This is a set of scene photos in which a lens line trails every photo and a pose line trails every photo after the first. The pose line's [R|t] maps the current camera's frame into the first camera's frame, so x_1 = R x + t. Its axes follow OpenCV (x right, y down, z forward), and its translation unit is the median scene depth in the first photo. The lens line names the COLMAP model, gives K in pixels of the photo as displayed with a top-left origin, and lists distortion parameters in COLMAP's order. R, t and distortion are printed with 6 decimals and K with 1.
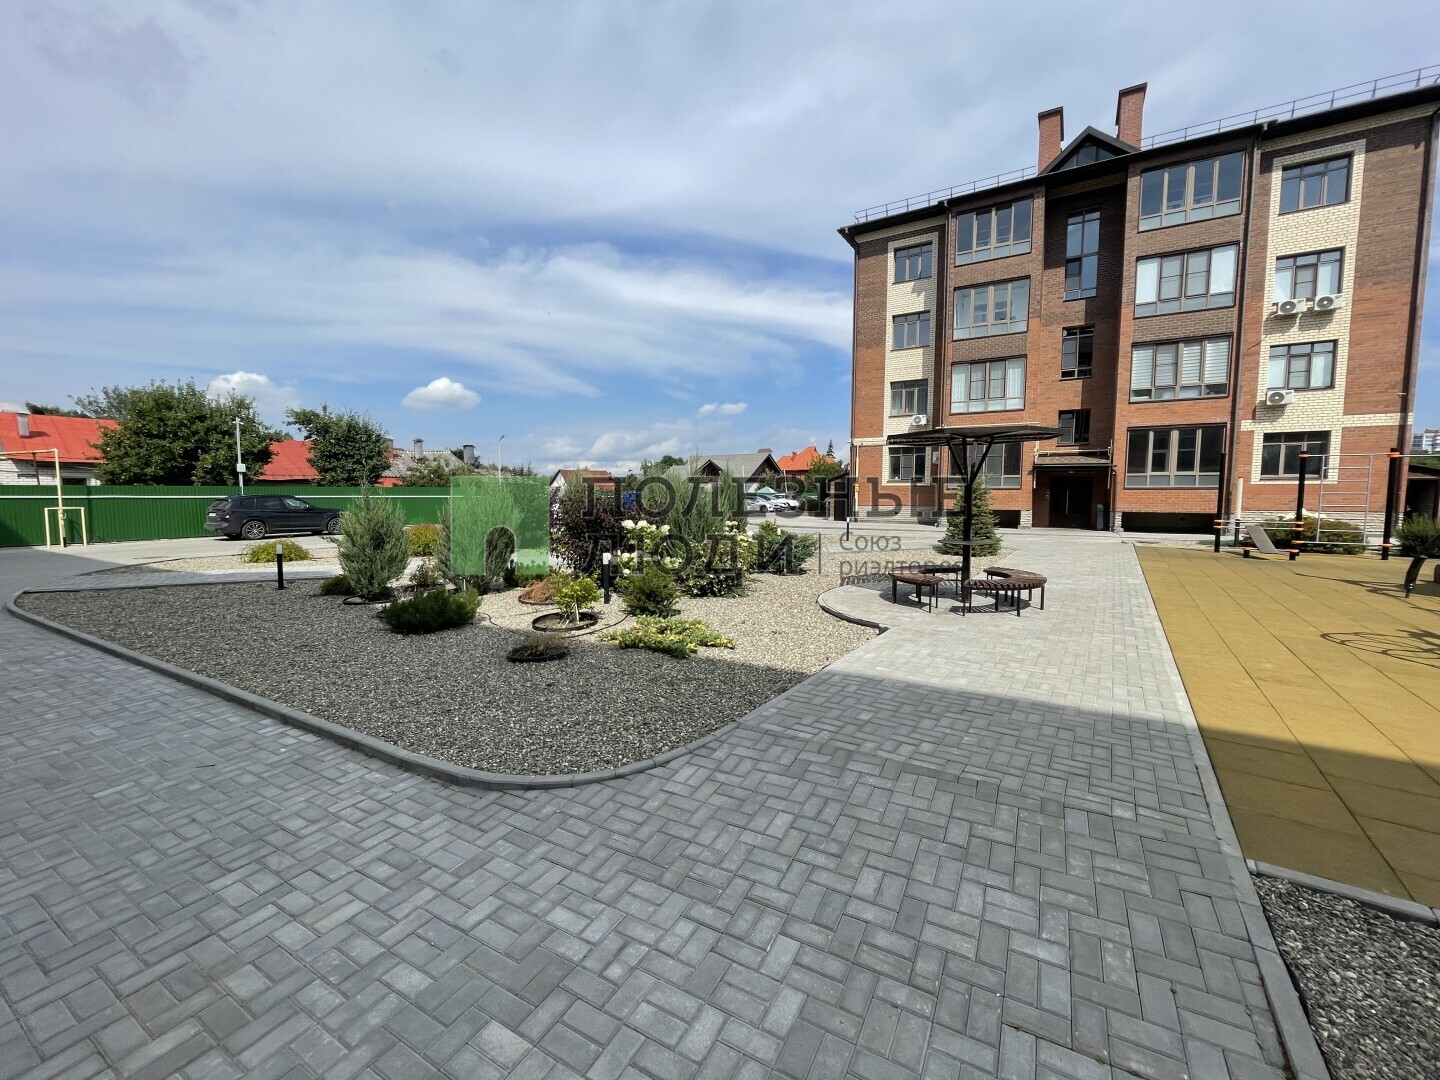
lens RADIAL K [[581.0, 0, 717.0], [0, 581.0, 537.0], [0, 0, 1]] dist [-0.014560, 0.002549]
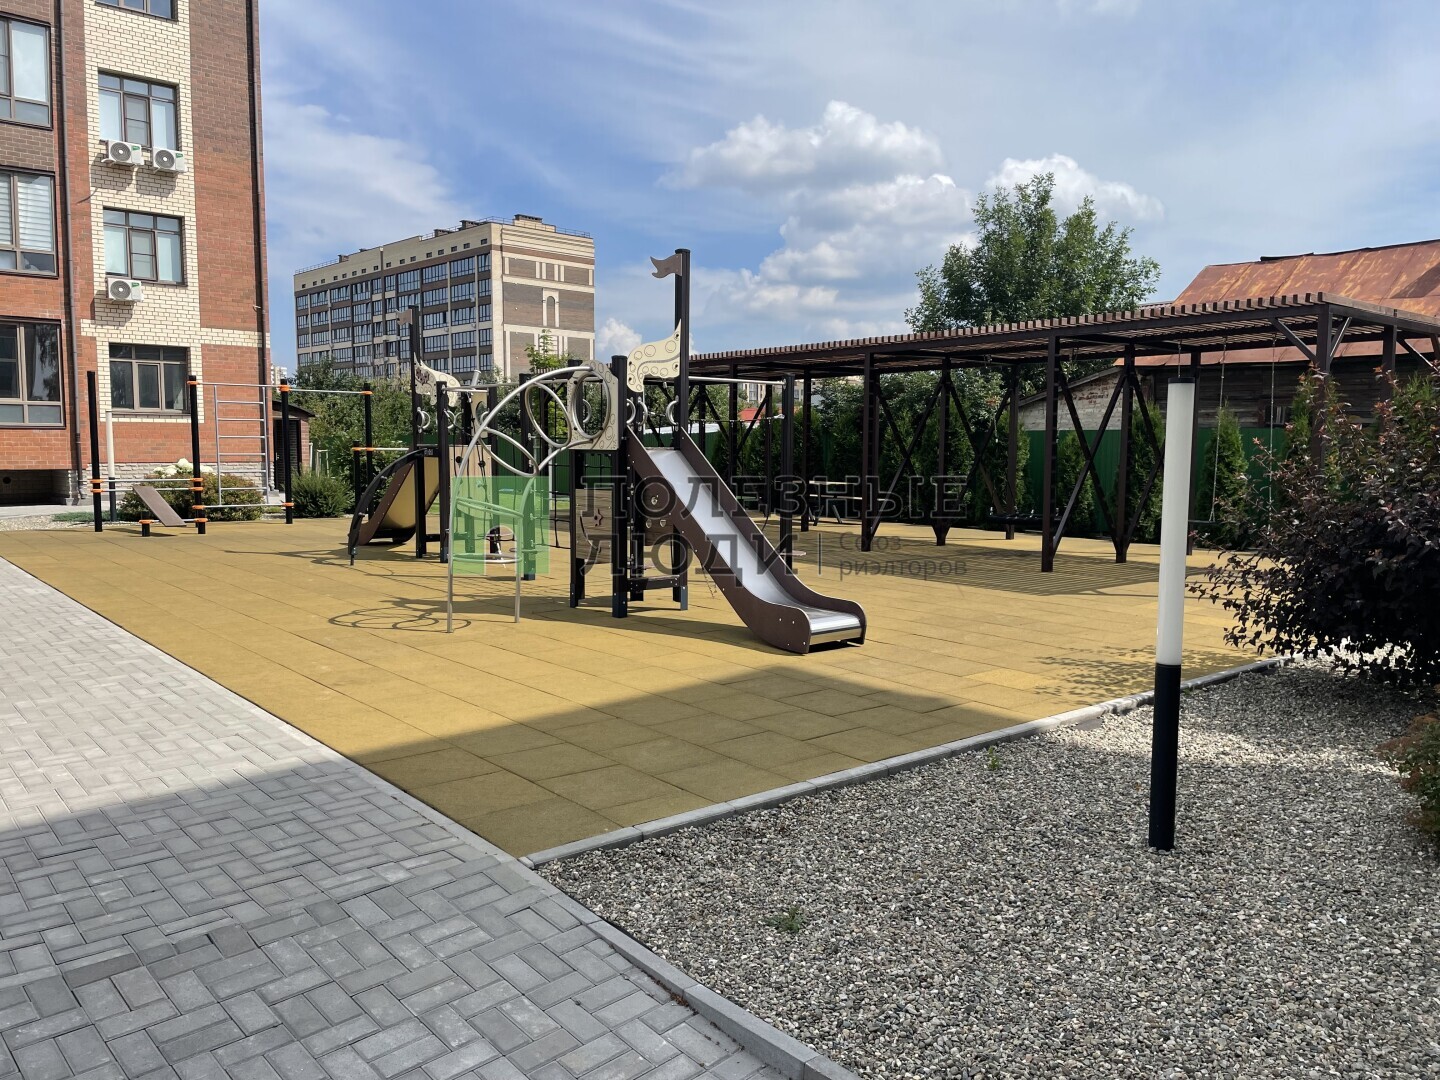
lens RADIAL K [[1077.3, 0, 720.3], [0, 1077.3, 539.2], [0, 0, 1]] dist [0.068281, -0.090240]
pose [[0.260374, -0.086497, 0.961626, -0.084383], [0.067387, 0.995178, 0.071269, -0.003544], [-0.963153, 0.046244, 0.264947, 0.036580]]
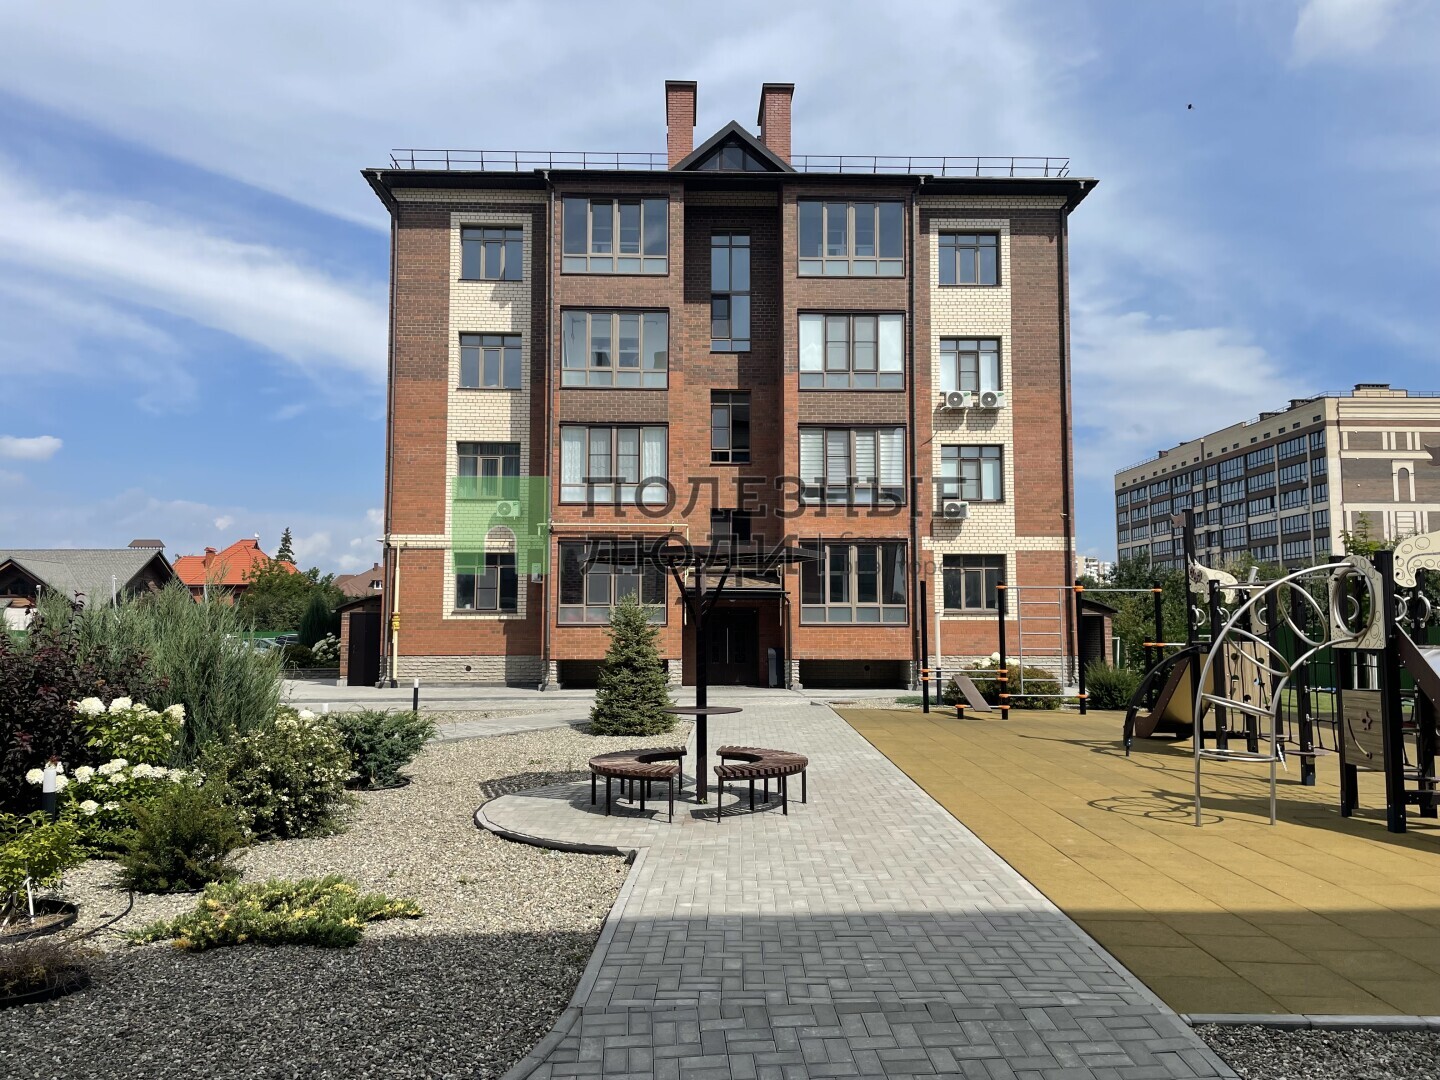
lens RADIAL K [[1077.3, 0, 722.4], [0, 1077.3, 528.7], [0, 0, 1]] dist [0.068281, -0.090240]
pose [[0.832465, 0.051078, 0.551718, -0.127848], [0.042628, 0.986887, -0.155685, -0.002052], [-0.552435, 0.153121, 0.819371, -0.038377]]
